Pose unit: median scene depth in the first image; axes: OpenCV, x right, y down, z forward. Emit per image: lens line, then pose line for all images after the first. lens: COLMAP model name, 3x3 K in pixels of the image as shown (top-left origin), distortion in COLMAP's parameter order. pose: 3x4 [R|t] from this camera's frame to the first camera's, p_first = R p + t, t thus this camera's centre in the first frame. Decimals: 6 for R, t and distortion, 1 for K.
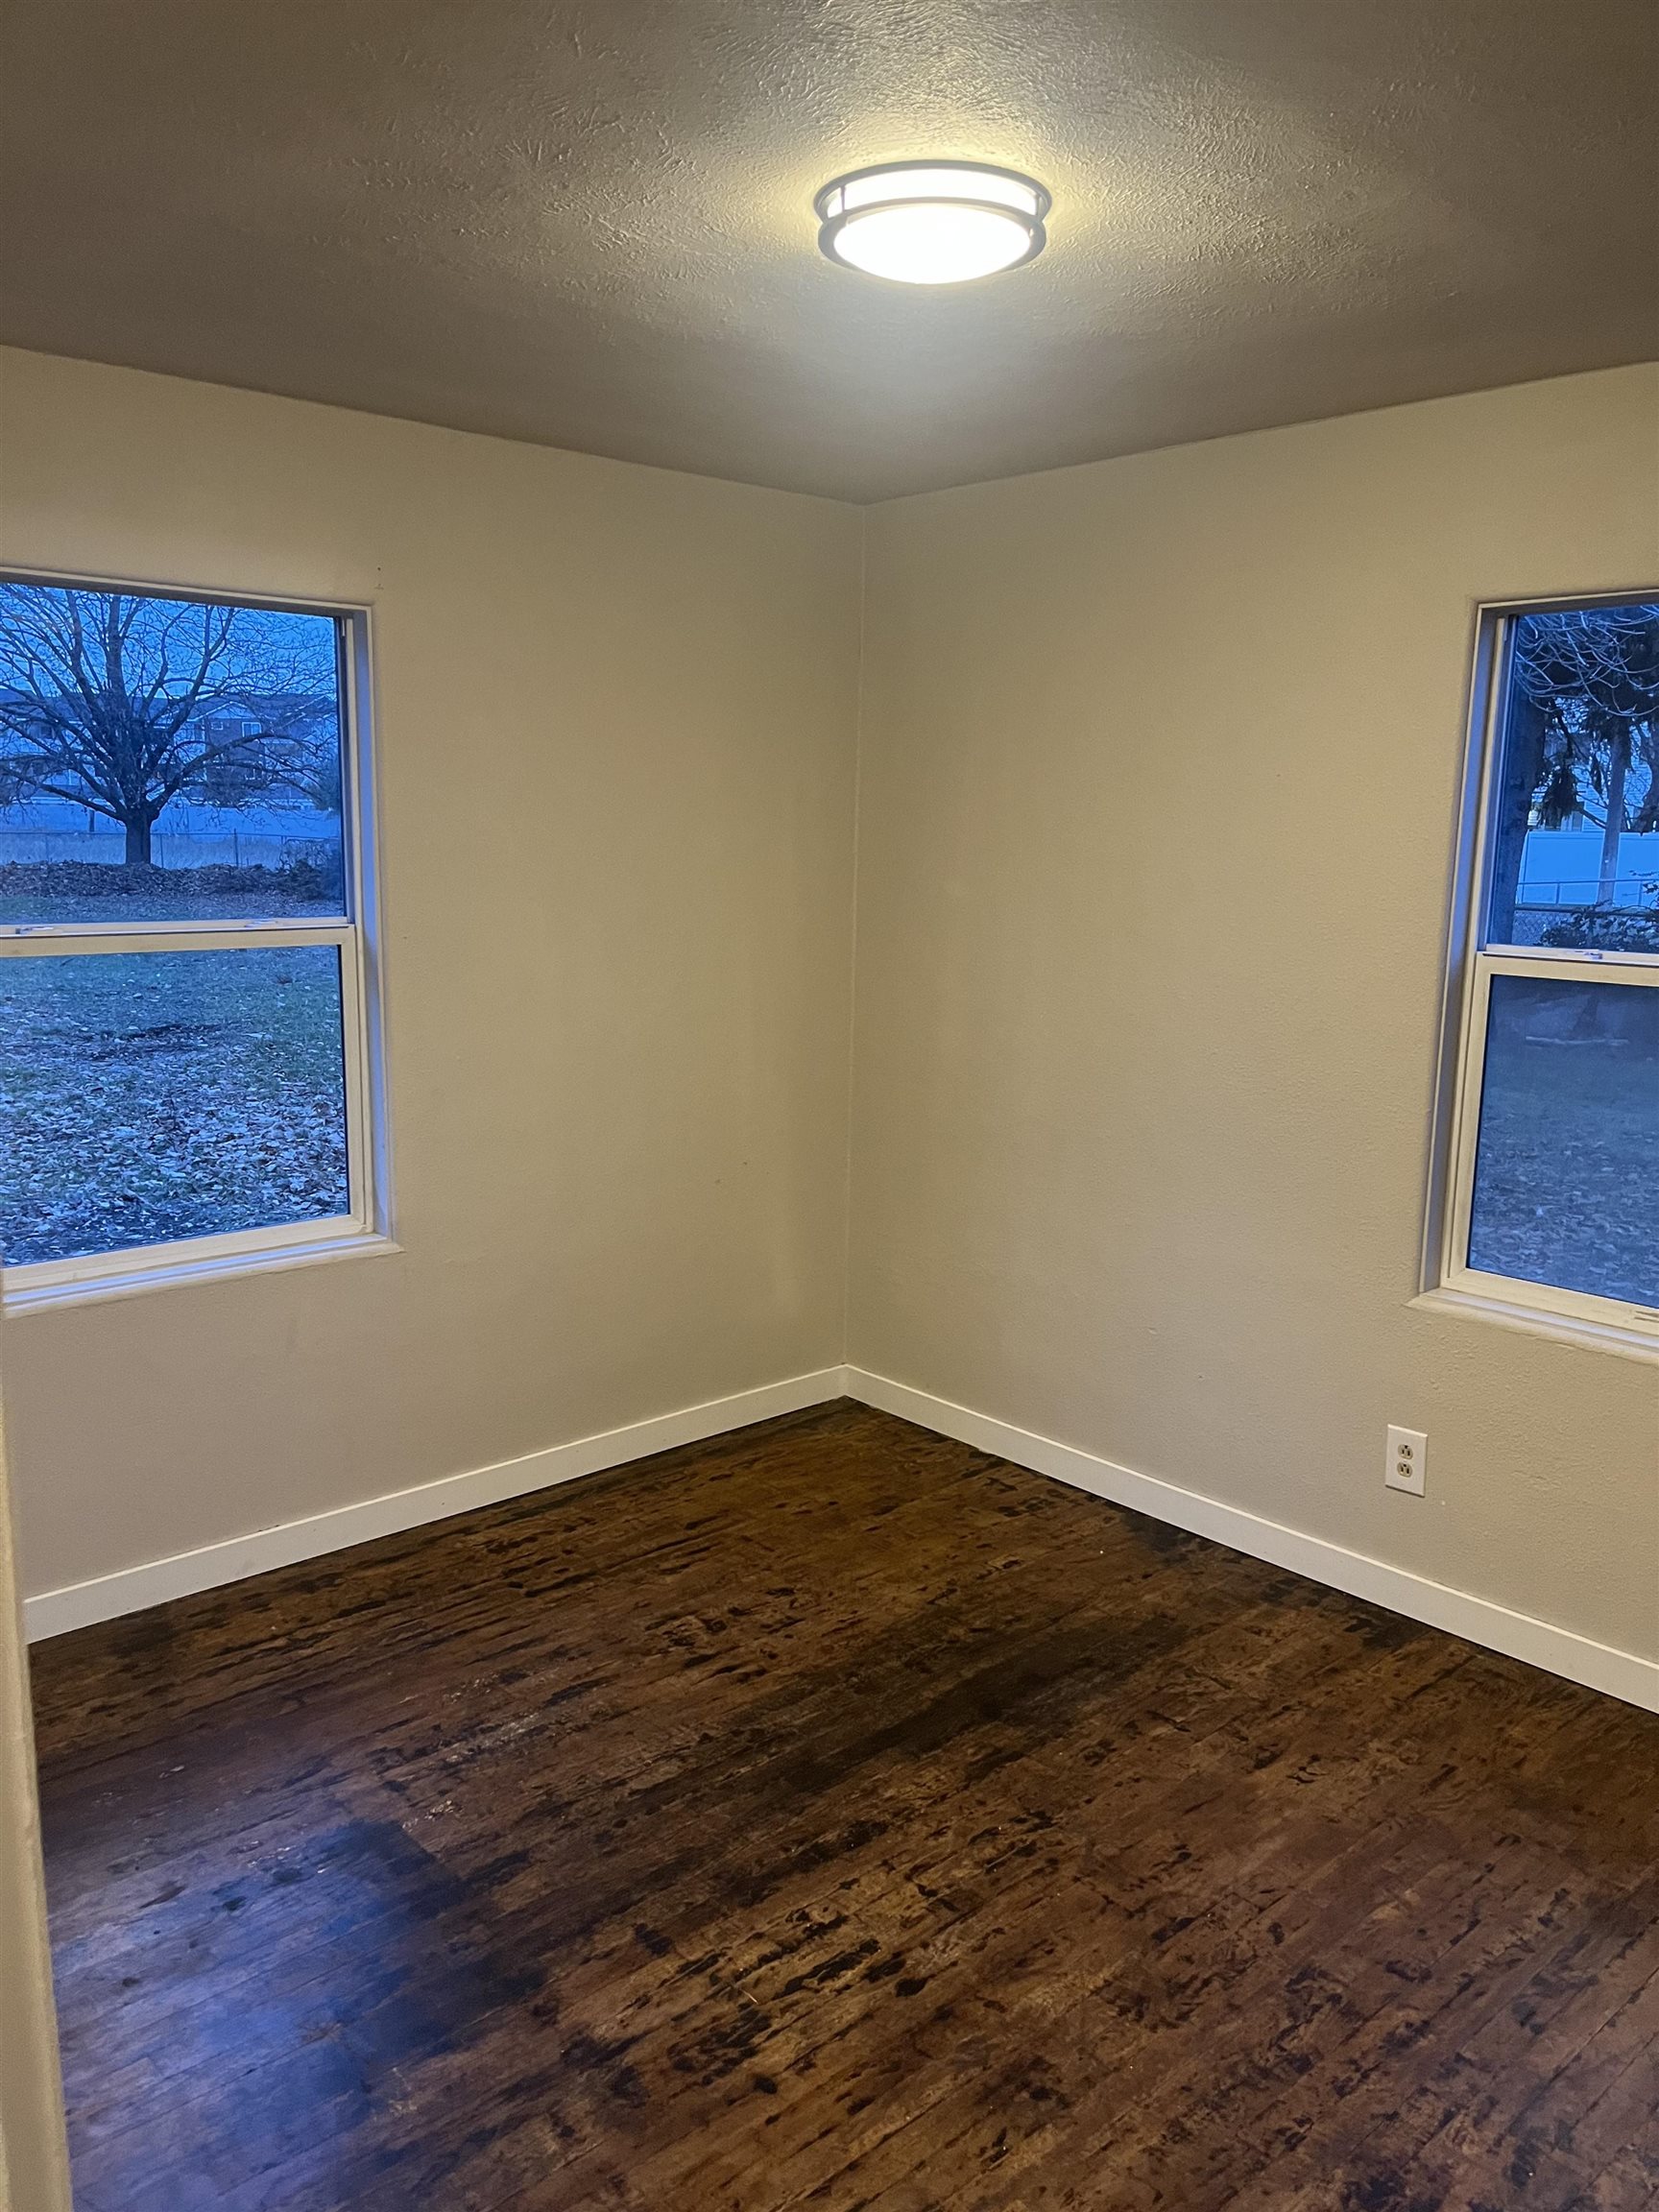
lens RADIAL K [[1659.2, 0, 822.5], [0, 1659.2, 1090.7], [0, 0, 1]] dist [0.080120, -0.118849]
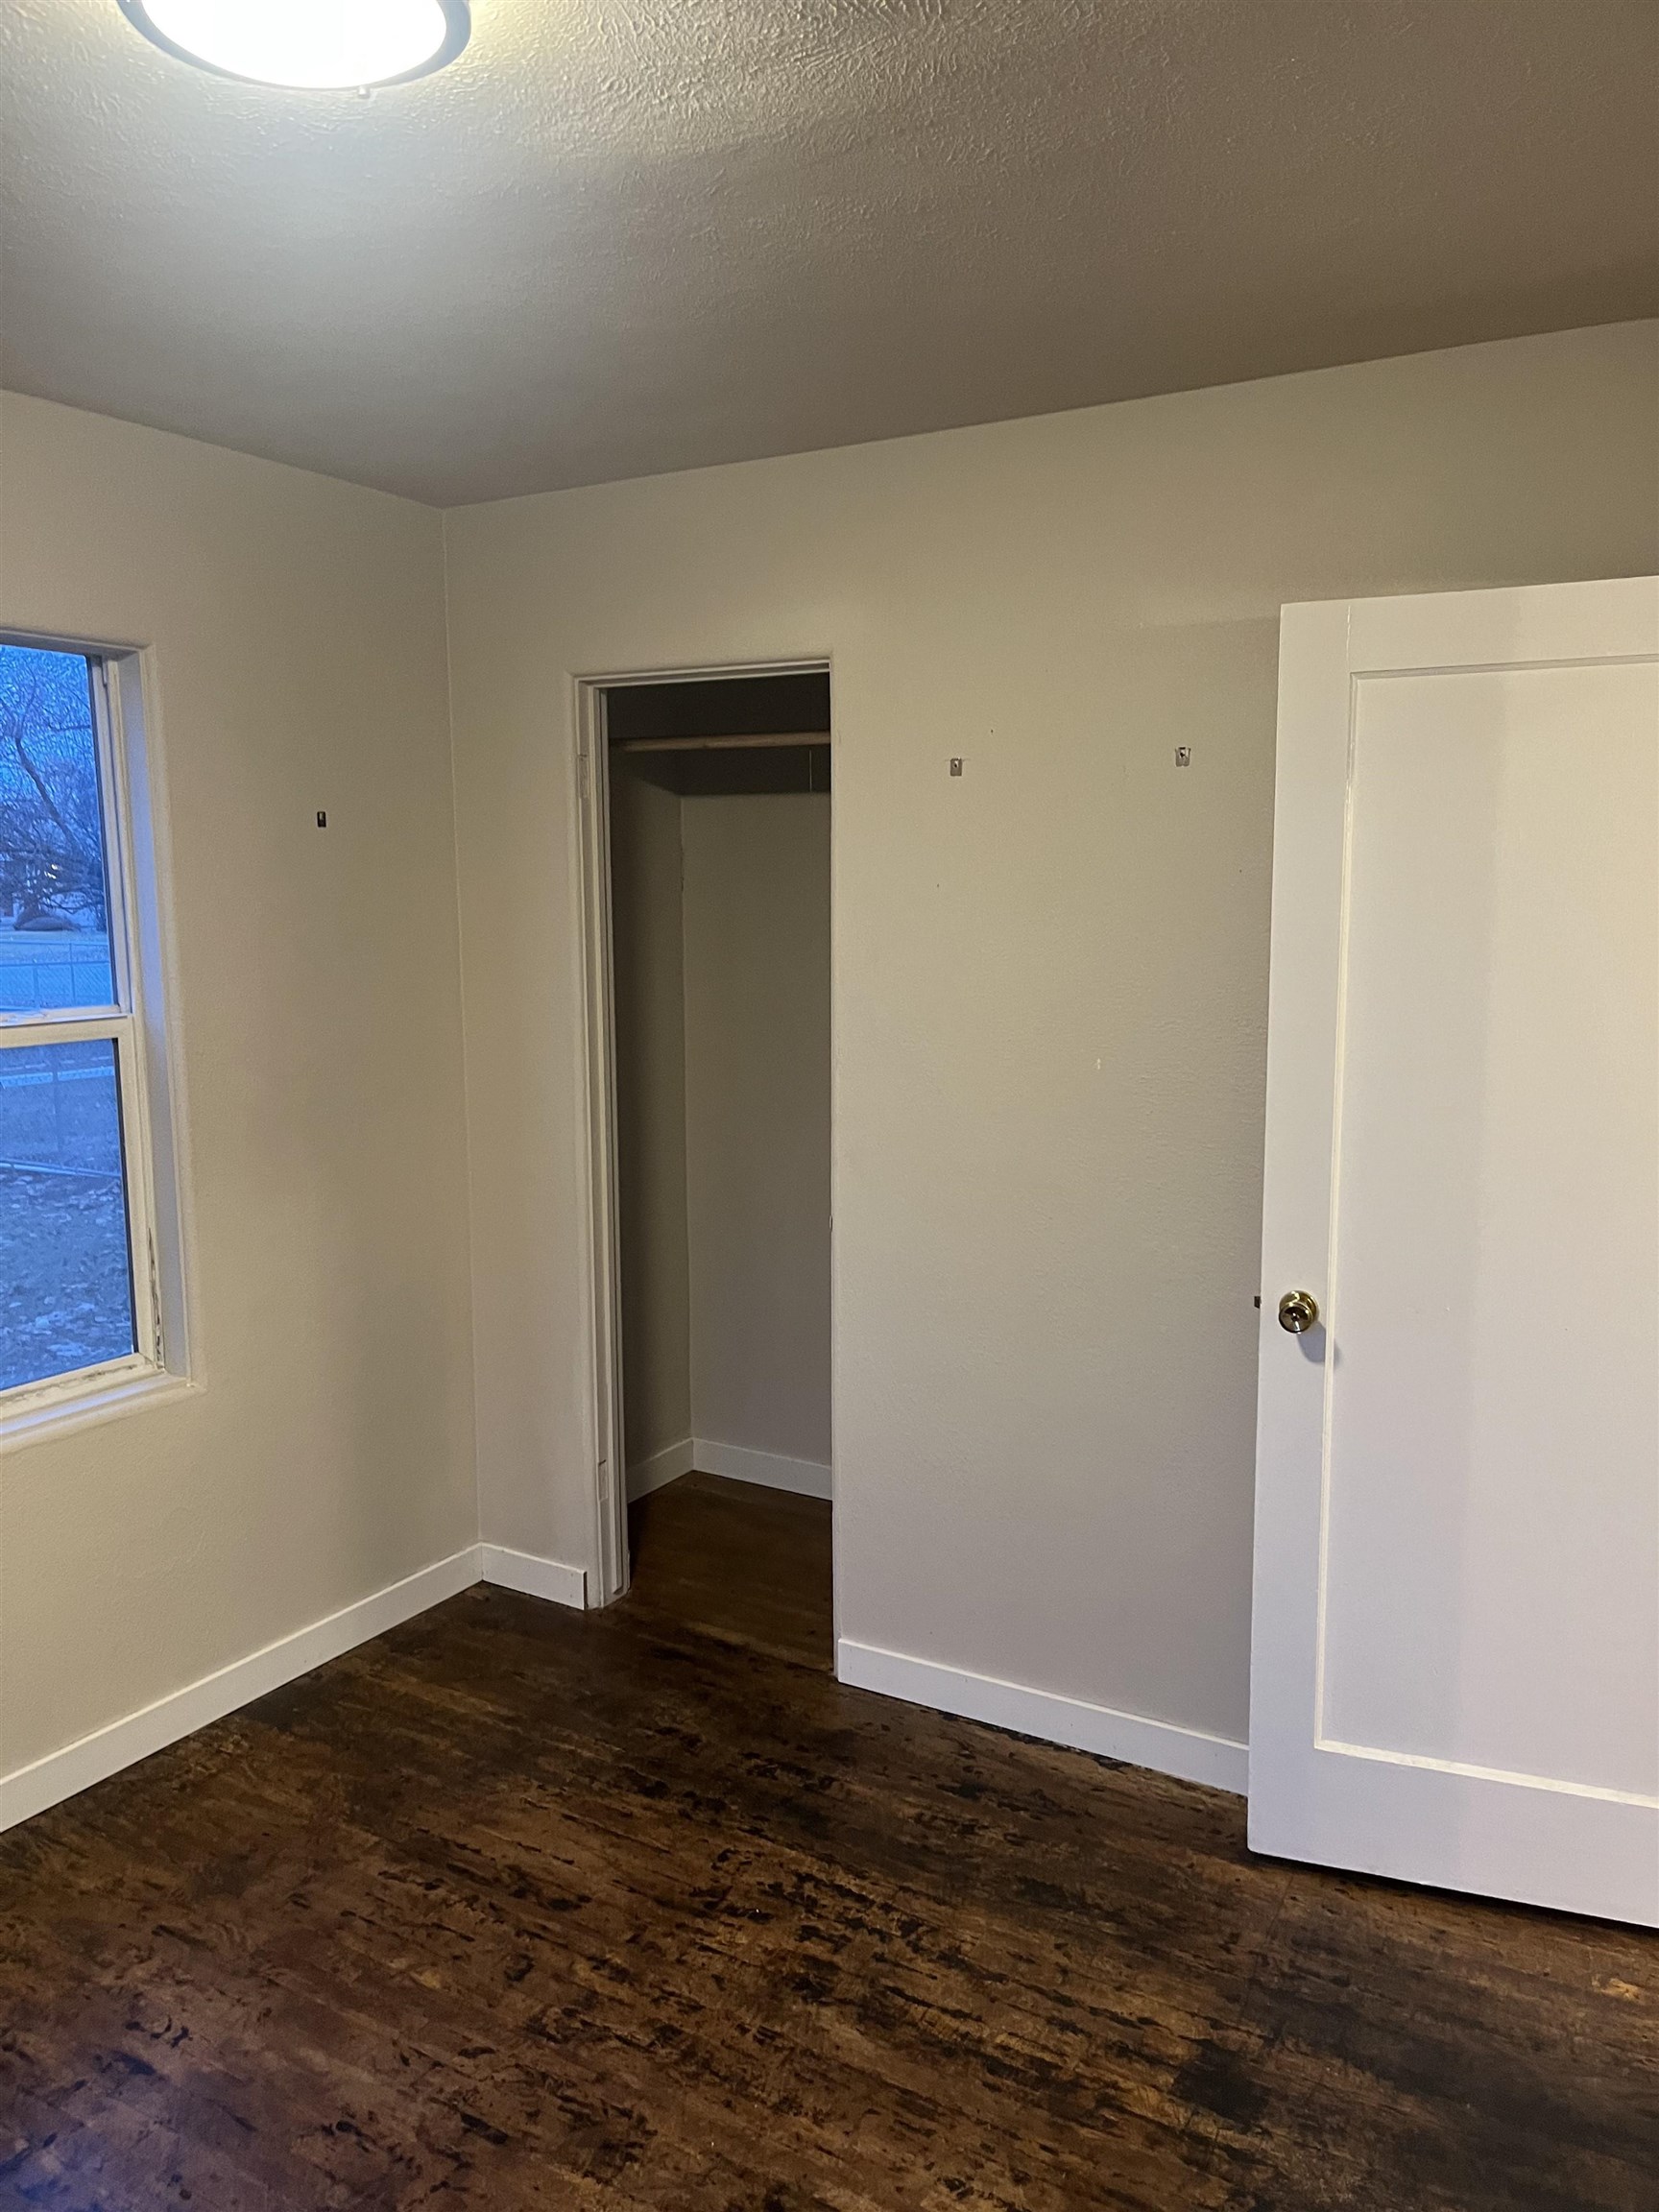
lens RADIAL K [[1659.2, 0, 822.5], [0, 1659.2, 1090.7], [0, 0, 1]] dist [0.080120, -0.118849]
pose [[-0.289543, -0.136681, 0.947356, -0.630763], [0.159188, 0.969091, 0.188470, -0.173295], [-0.943835, 0.205378, -0.258835, 0.996071]]
